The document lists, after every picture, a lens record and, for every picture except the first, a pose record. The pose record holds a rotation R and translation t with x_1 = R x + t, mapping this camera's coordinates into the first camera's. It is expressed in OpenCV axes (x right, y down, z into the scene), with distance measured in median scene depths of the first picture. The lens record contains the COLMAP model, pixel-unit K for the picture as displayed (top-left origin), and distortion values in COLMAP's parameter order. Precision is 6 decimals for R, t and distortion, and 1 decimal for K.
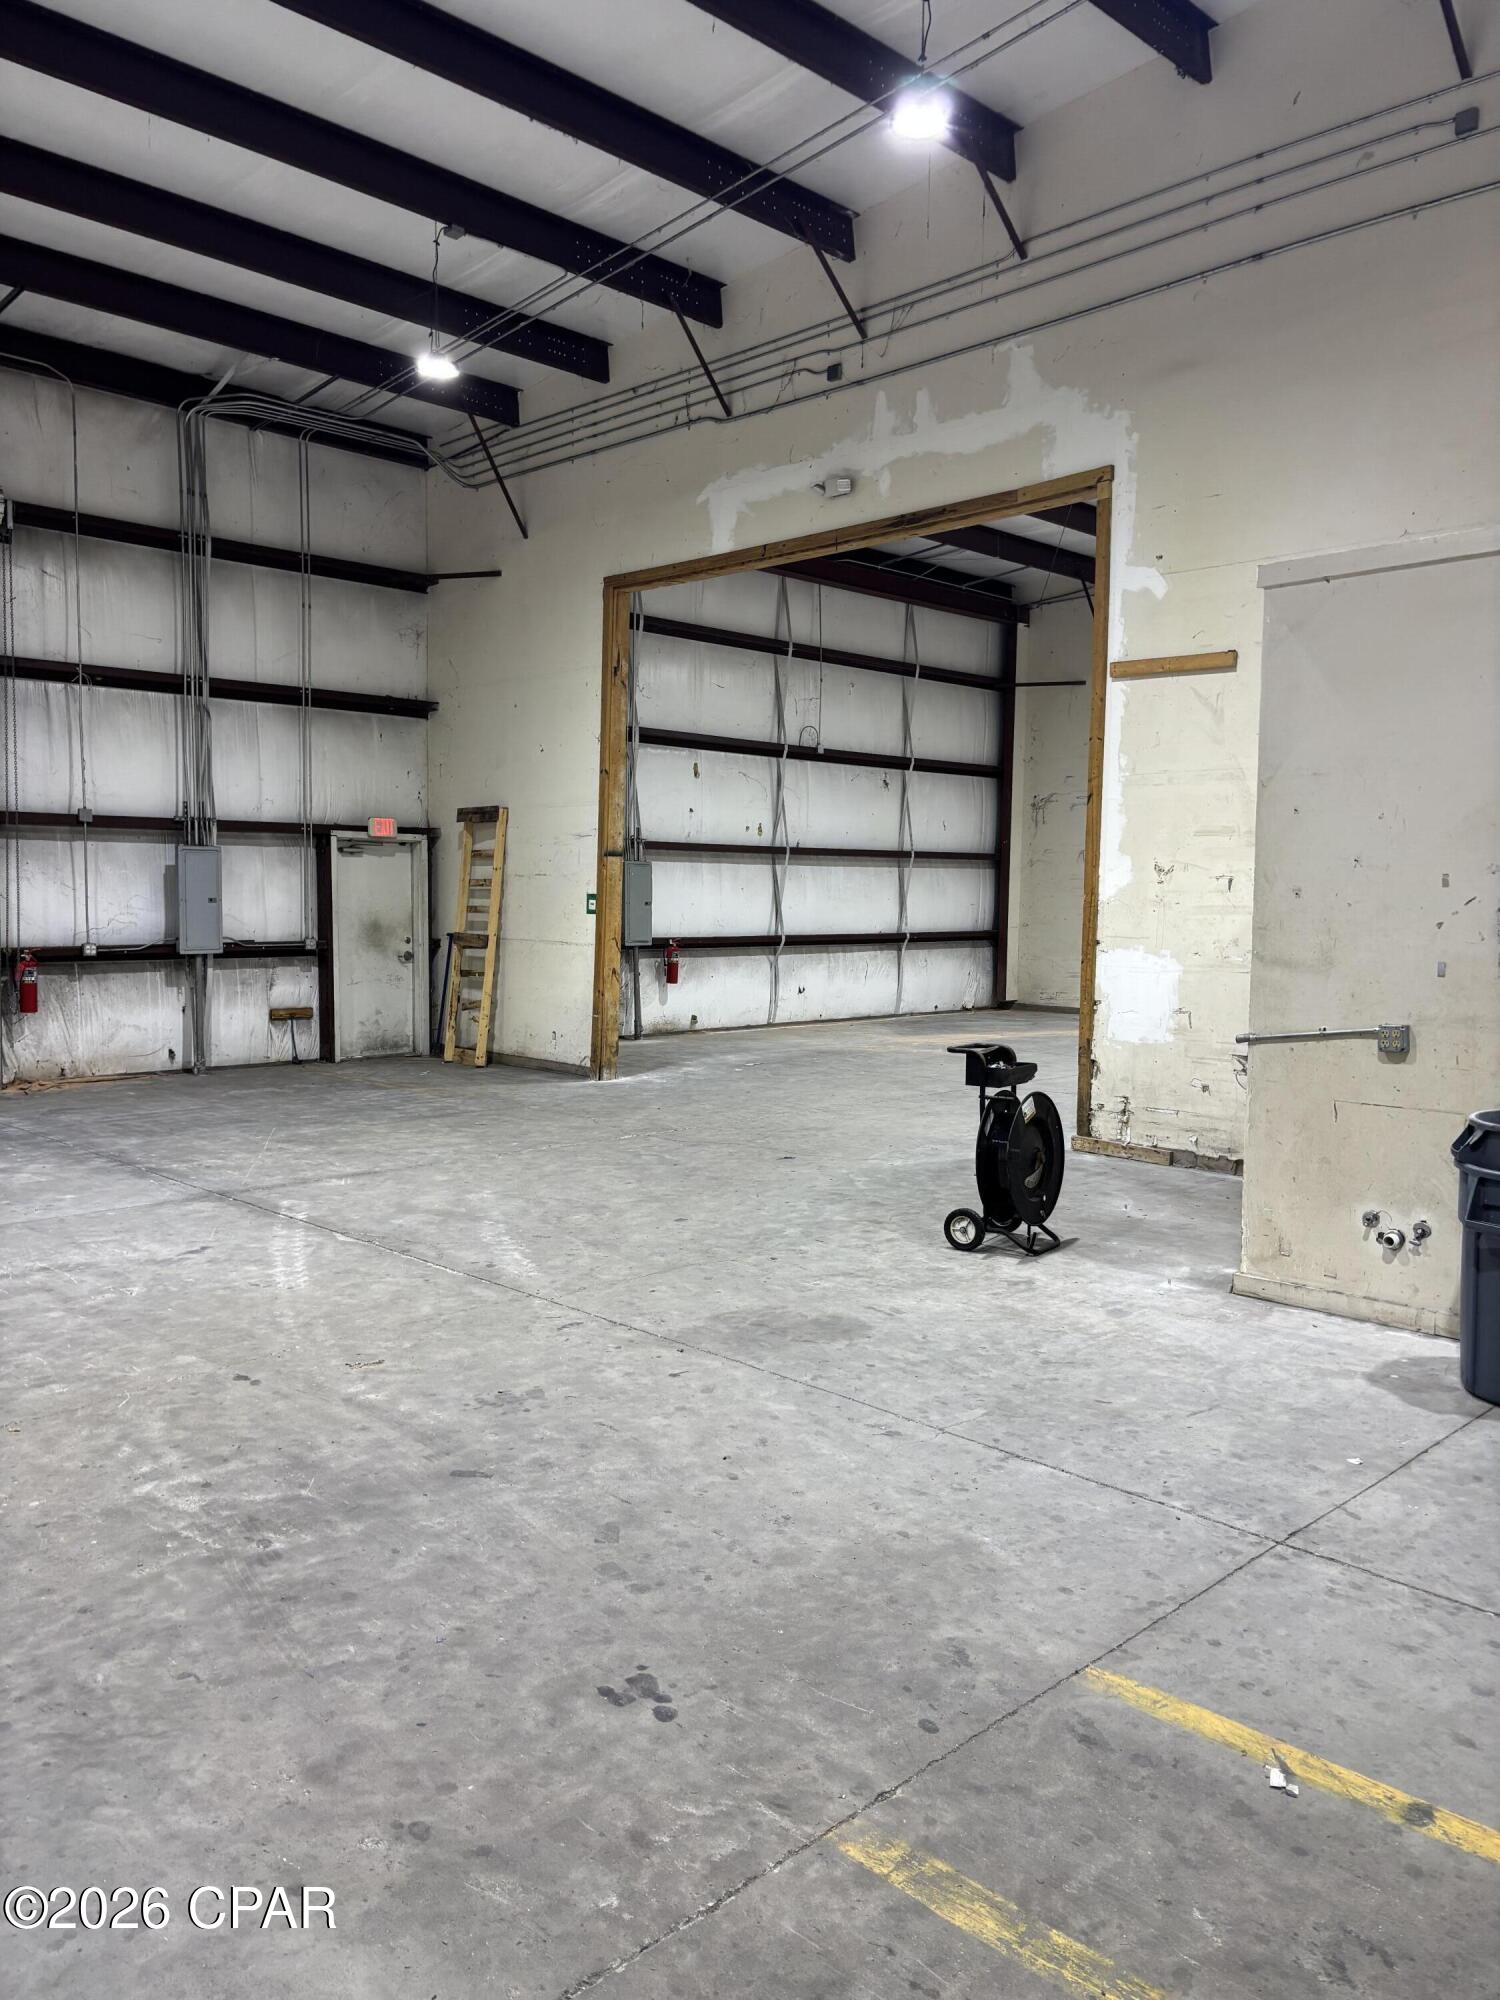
lens RADIAL K [[1513.1, 0, 756.3], [0, 1513.1, 996.3], [0, 0, 1]] dist [0.024062, -0.001533]
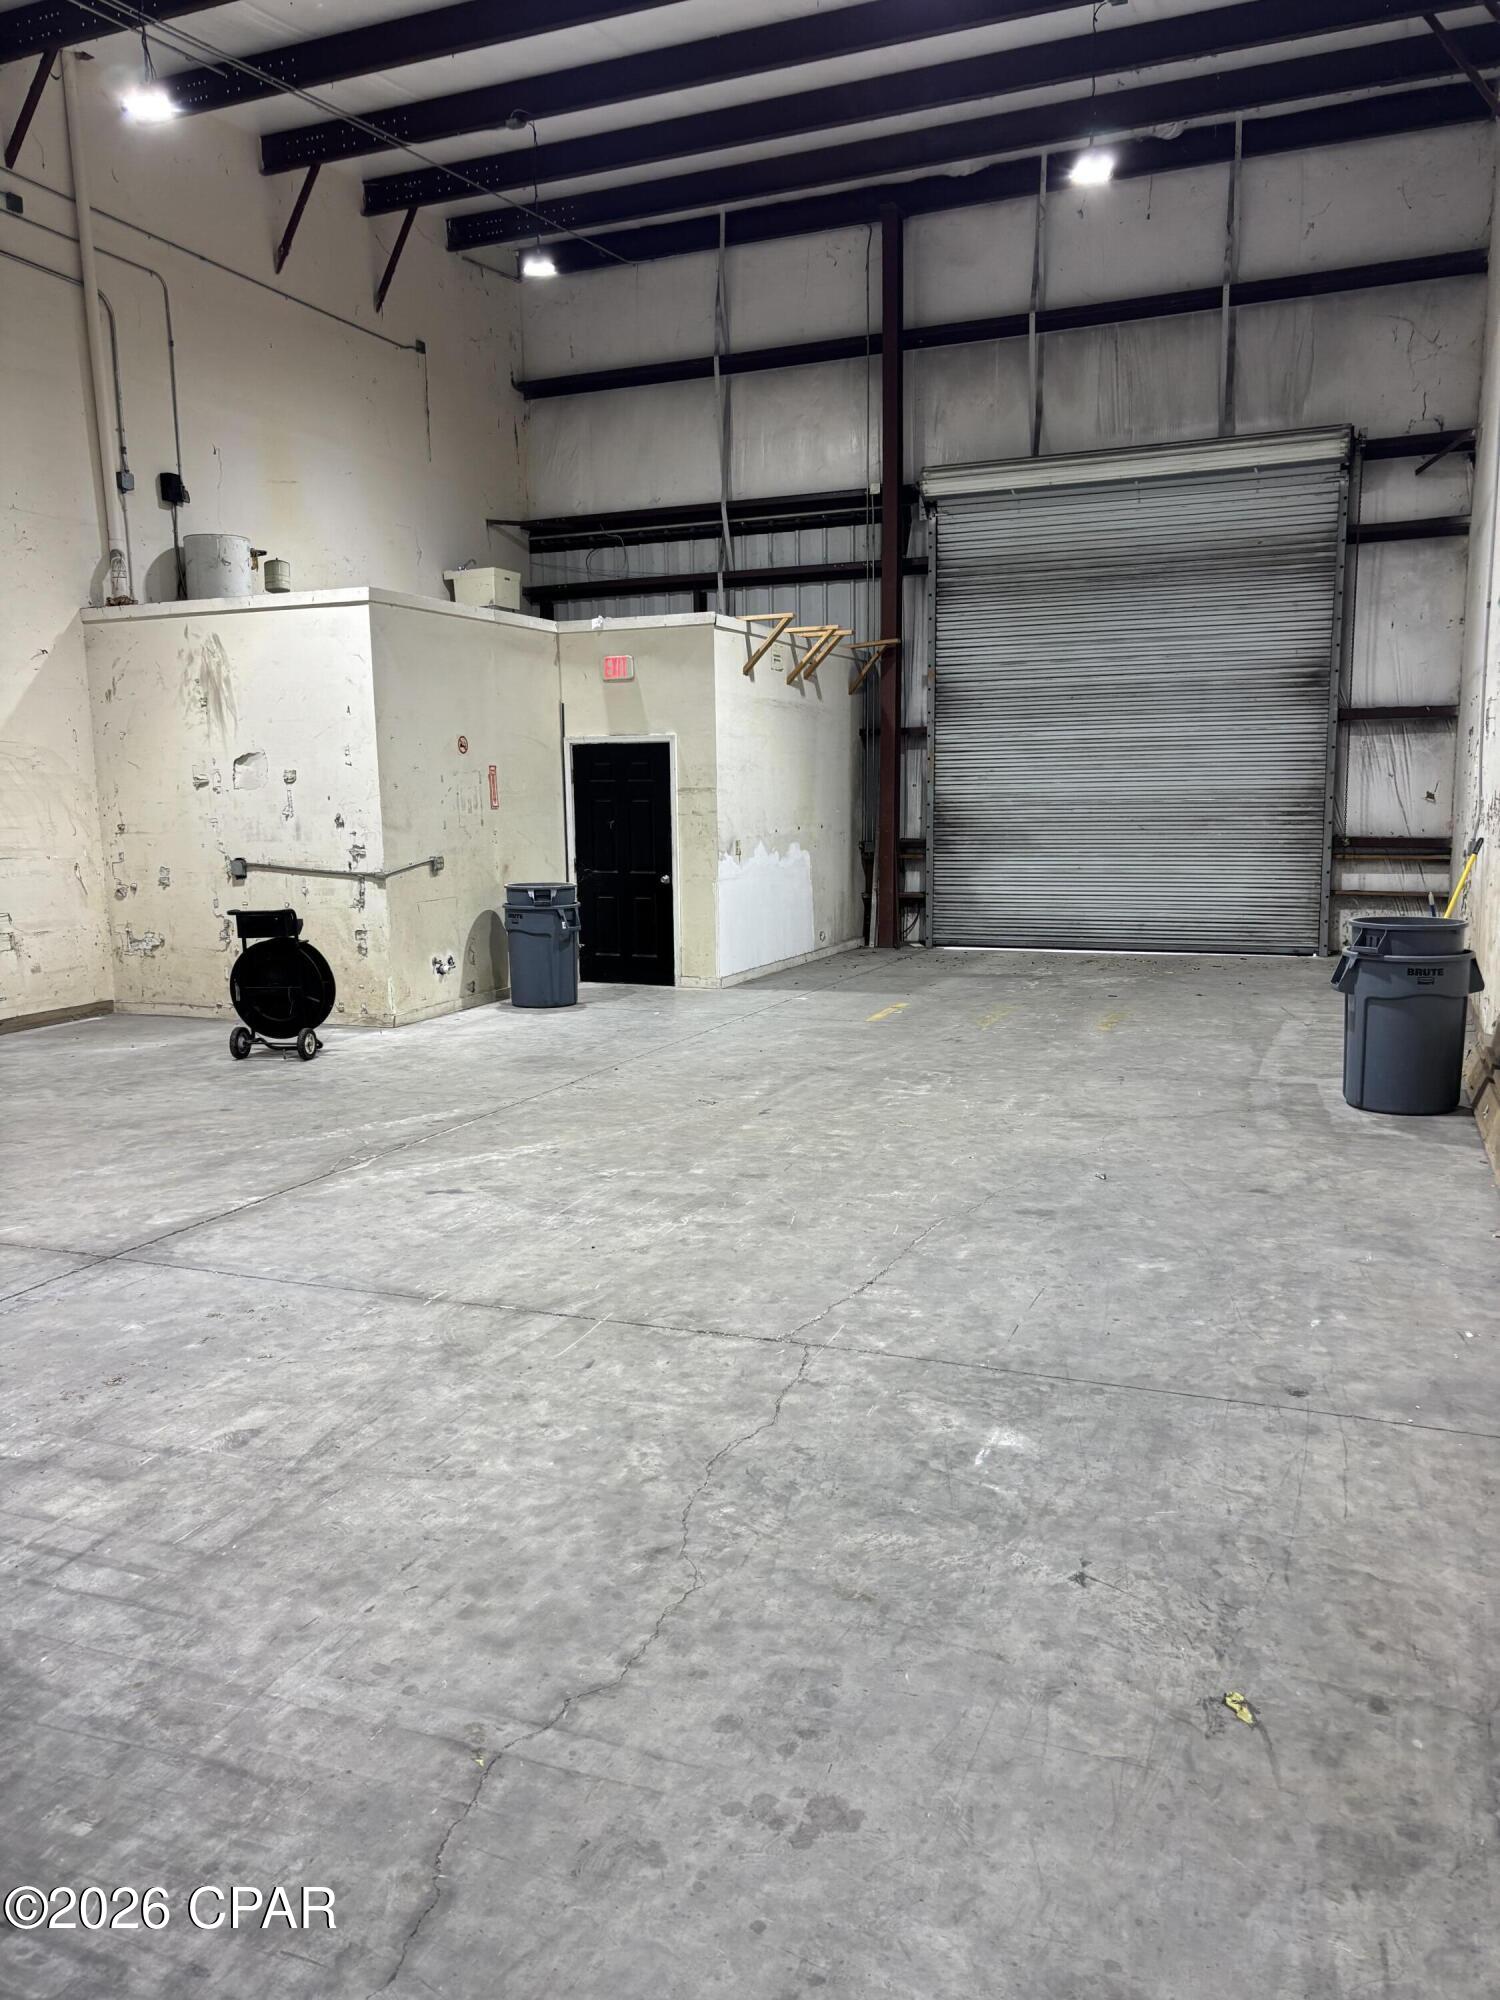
lens RADIAL K [[1513.1, 0, 756.9], [0, 1513.1, 1007.0], [0, 0, 1]] dist [0.024062, -0.001533]
pose [[-0.397110, -0.135019, 0.907785, -0.898334], [0.075607, 0.980944, 0.178975, -0.063195], [-0.914651, 0.139708, -0.379334, 0.836330]]
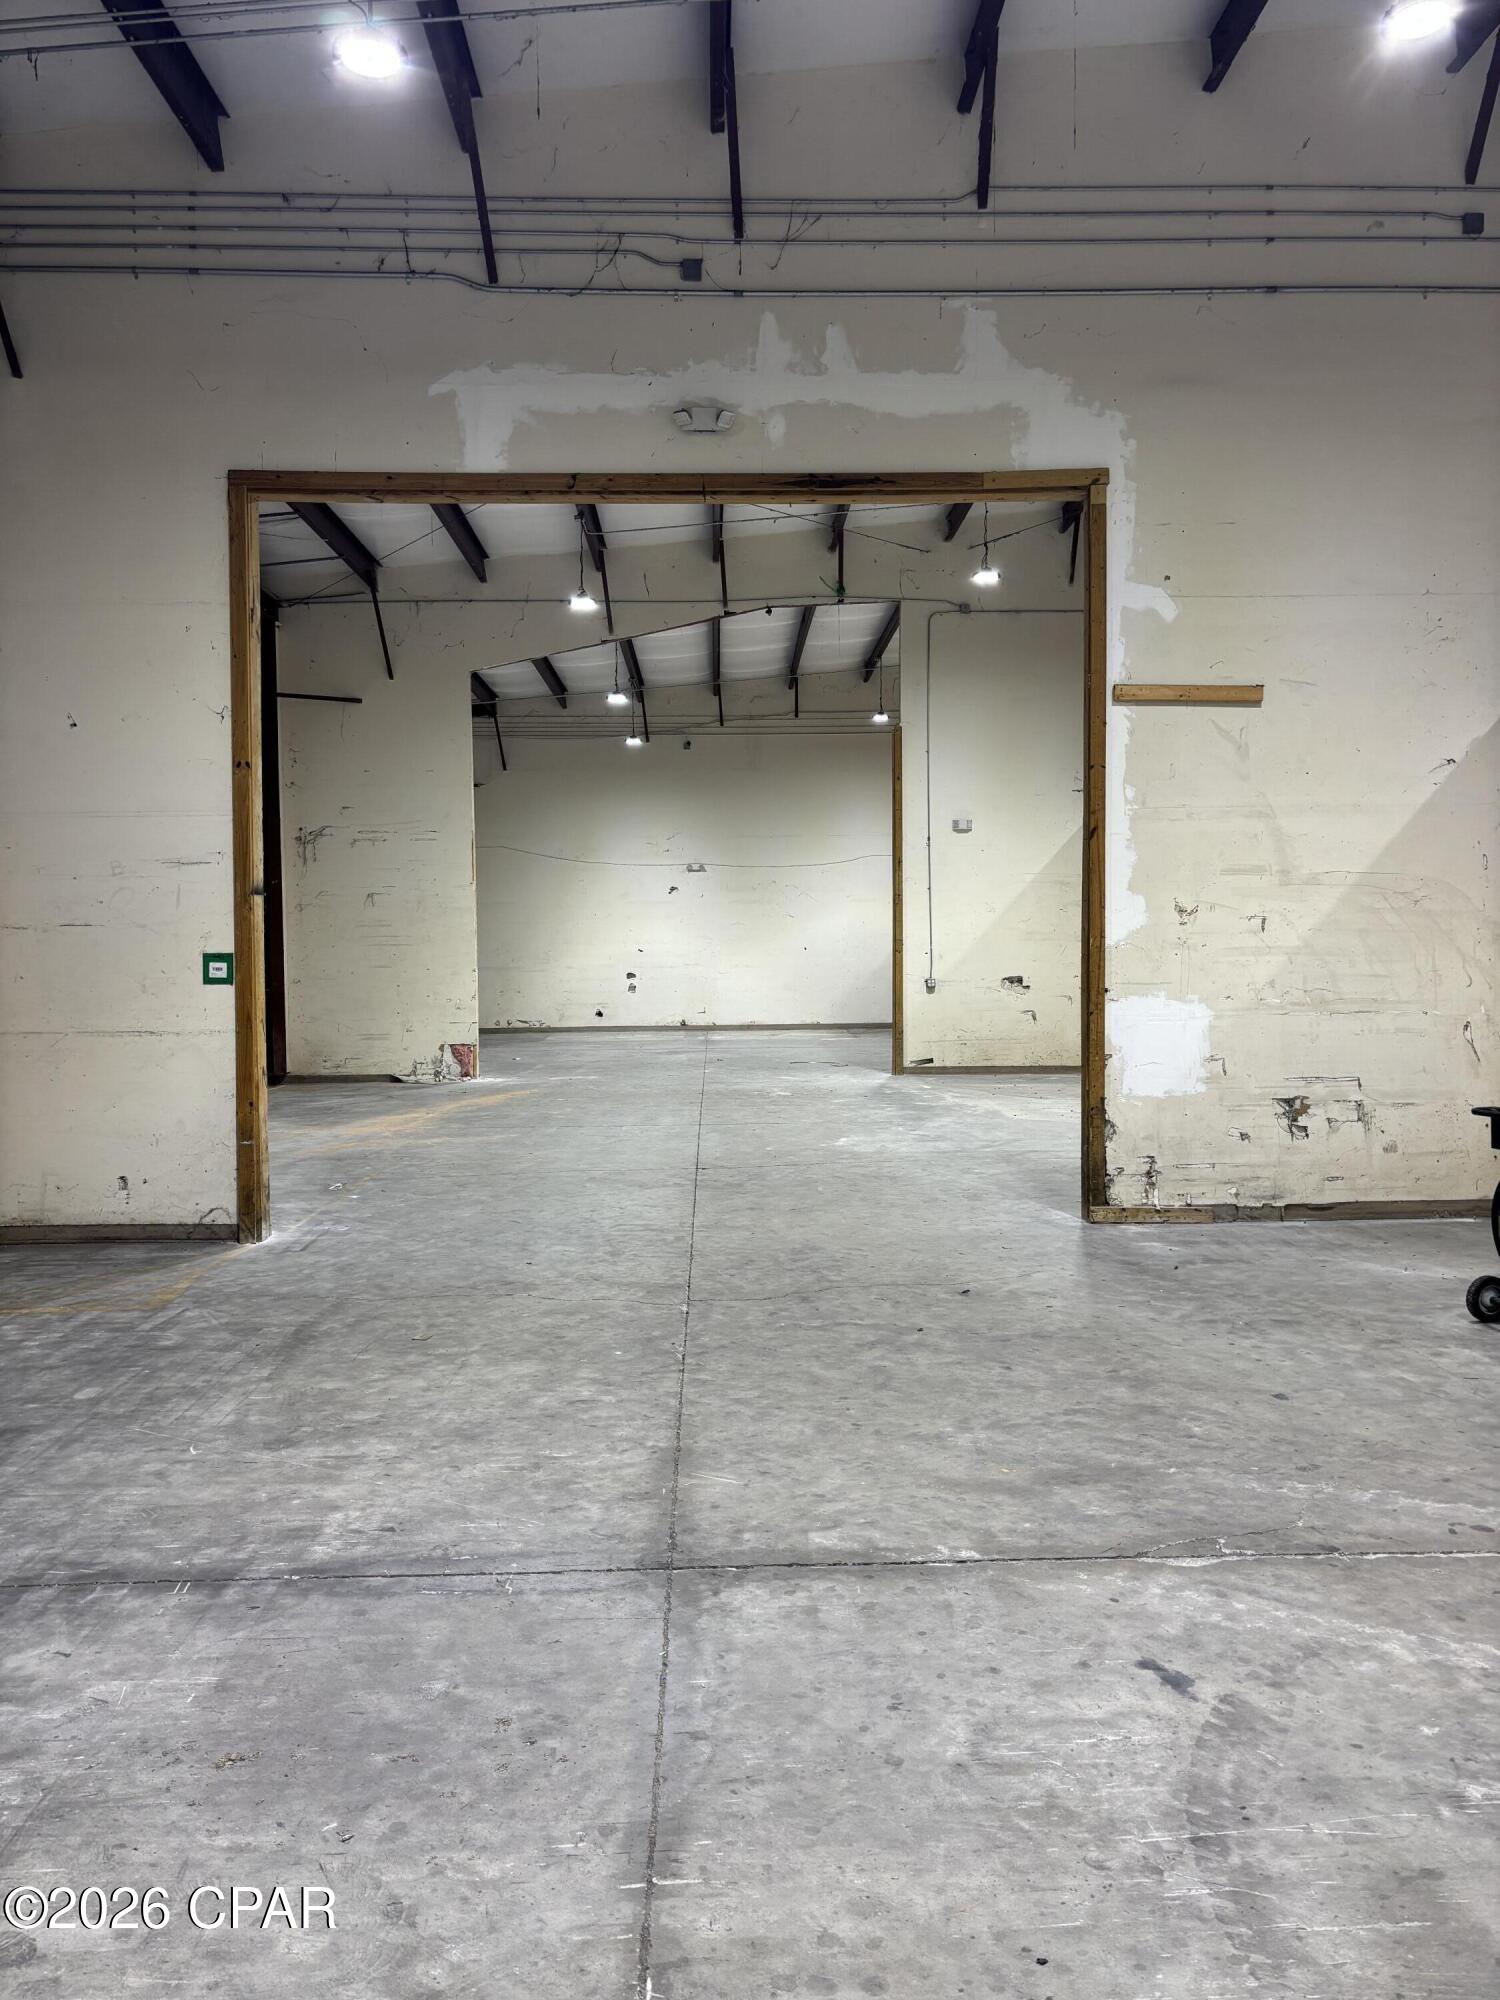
lens RADIAL K [[1513.1, 0, 761.2], [0, 1513.1, 1009.1], [0, 0, 1]] dist [0.024062, -0.001533]
pose [[0.682695, -0.052947, 0.728783, -0.587203], [0.069024, 0.997584, 0.007817, -0.046734], [-0.727436, 0.044966, 0.684700, 0.537801]]
